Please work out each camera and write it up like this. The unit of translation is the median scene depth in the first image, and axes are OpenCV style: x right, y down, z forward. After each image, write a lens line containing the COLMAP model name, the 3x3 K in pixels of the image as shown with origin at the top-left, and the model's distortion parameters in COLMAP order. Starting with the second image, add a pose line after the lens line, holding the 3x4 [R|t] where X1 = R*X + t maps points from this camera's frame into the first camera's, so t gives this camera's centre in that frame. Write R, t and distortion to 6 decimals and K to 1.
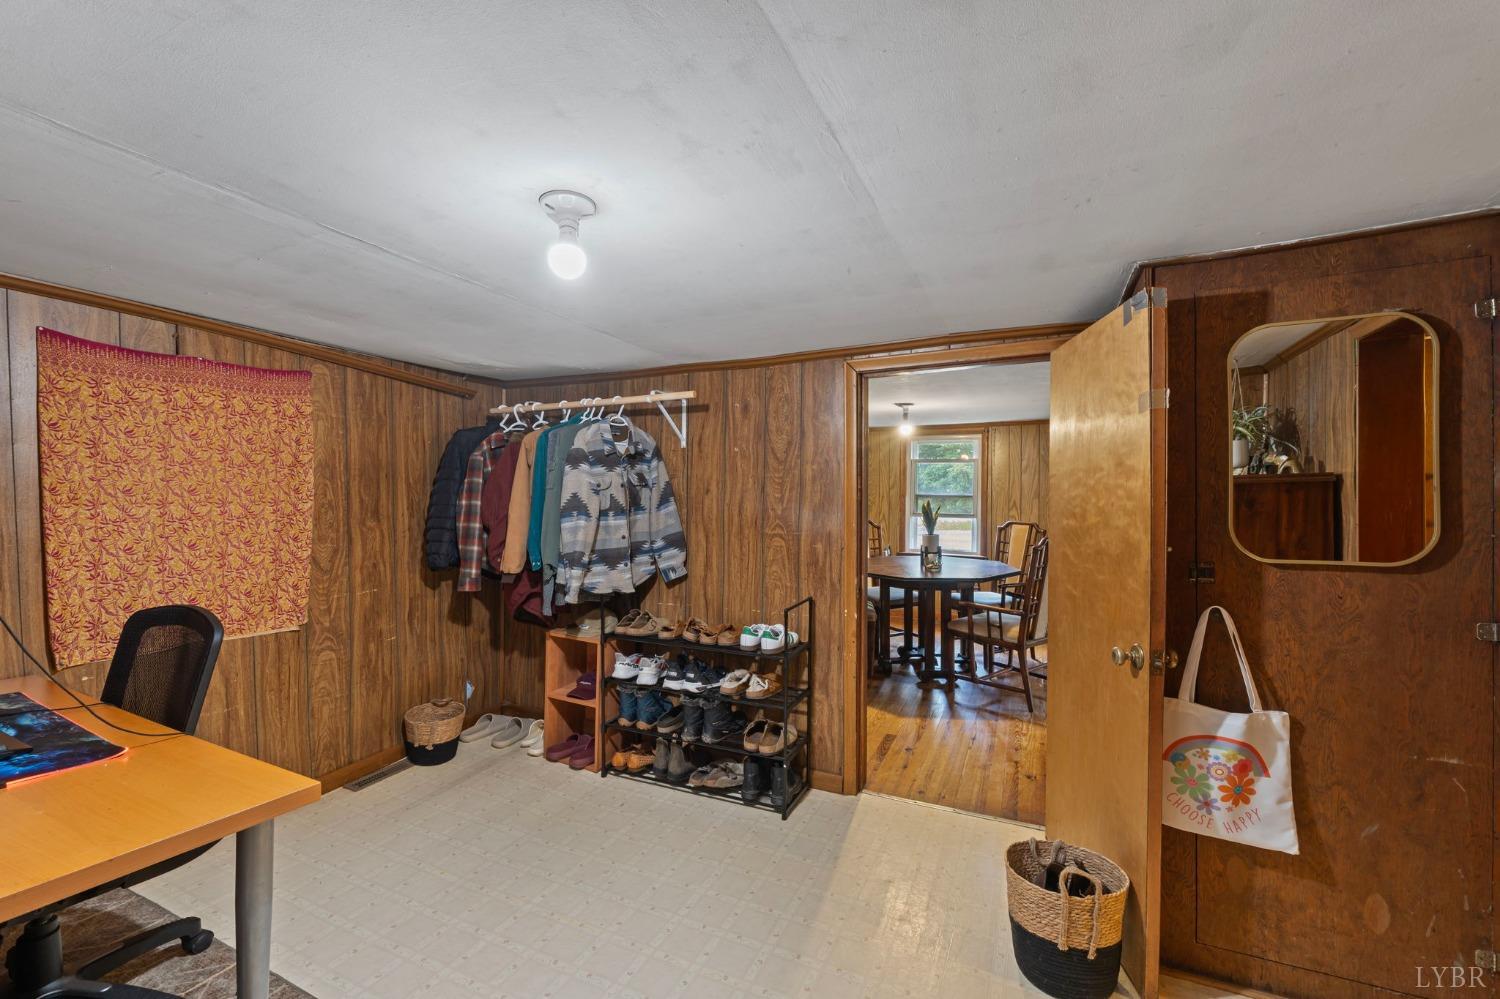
lens RADIAL K [[606.2, 0, 750.5], [0, 606.2, 497.9], [0, 0, 1]] dist [-0.001399, -0.000684]
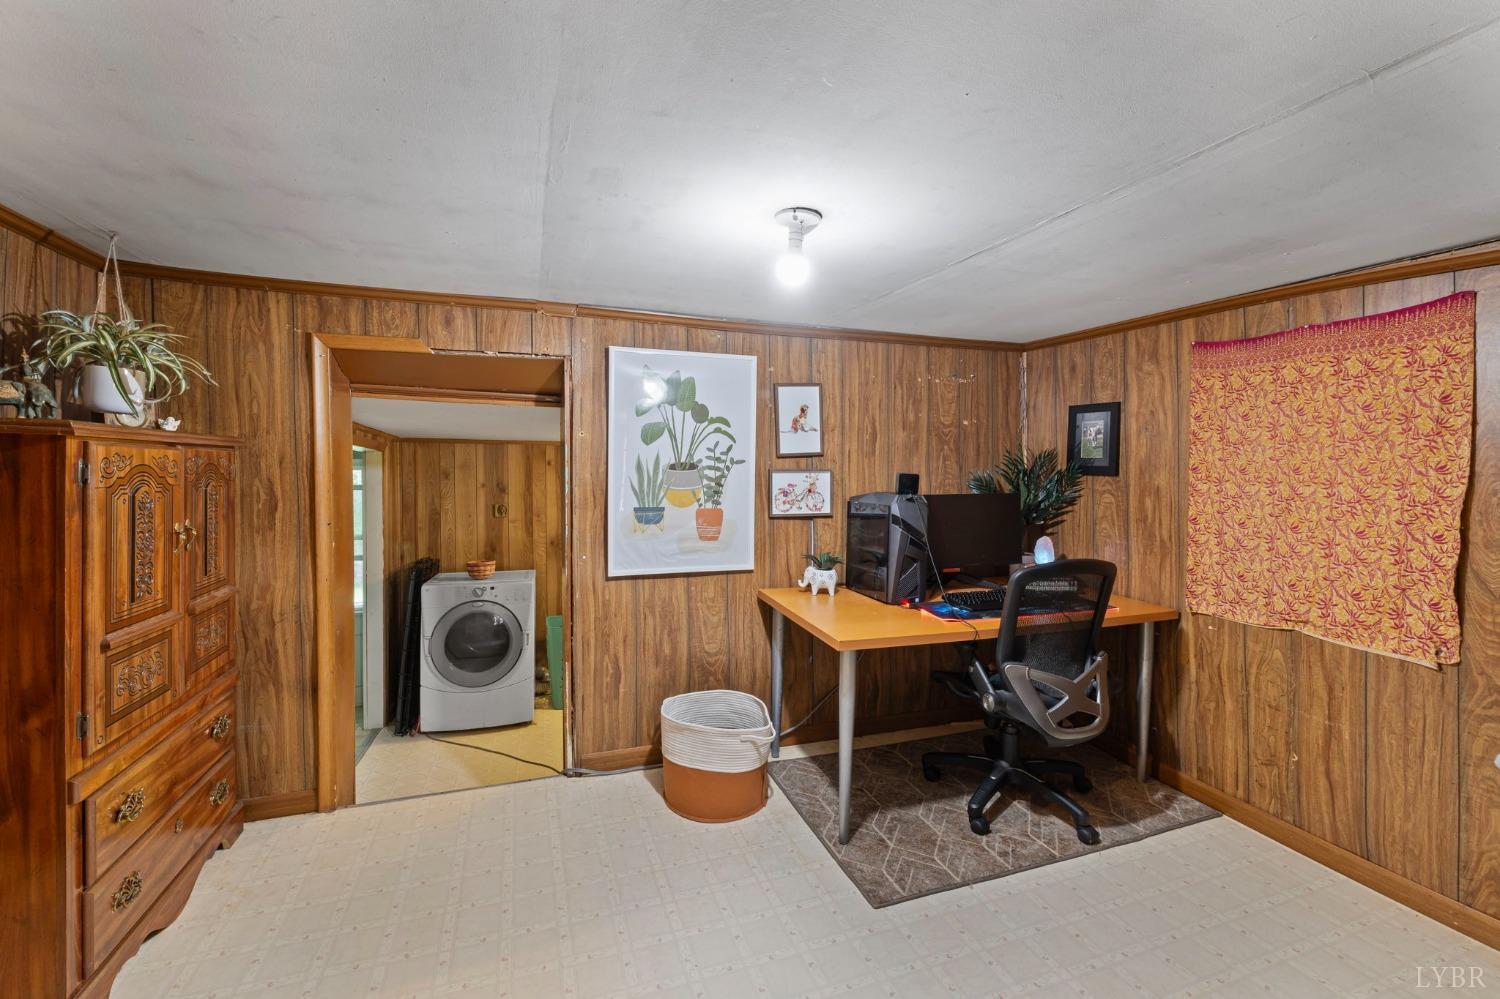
lens RADIAL K [[650.0, 0, 749.7], [0, 650.0, 485.6], [0, 0, 1]] dist [-0.003205, 0.000292]
pose [[-0.699897, 0.013340, -0.714119, 0.370284], [-0.011388, 0.999490, 0.029832, -0.007471], [0.714153, 0.029011, -0.699388, 1.034703]]
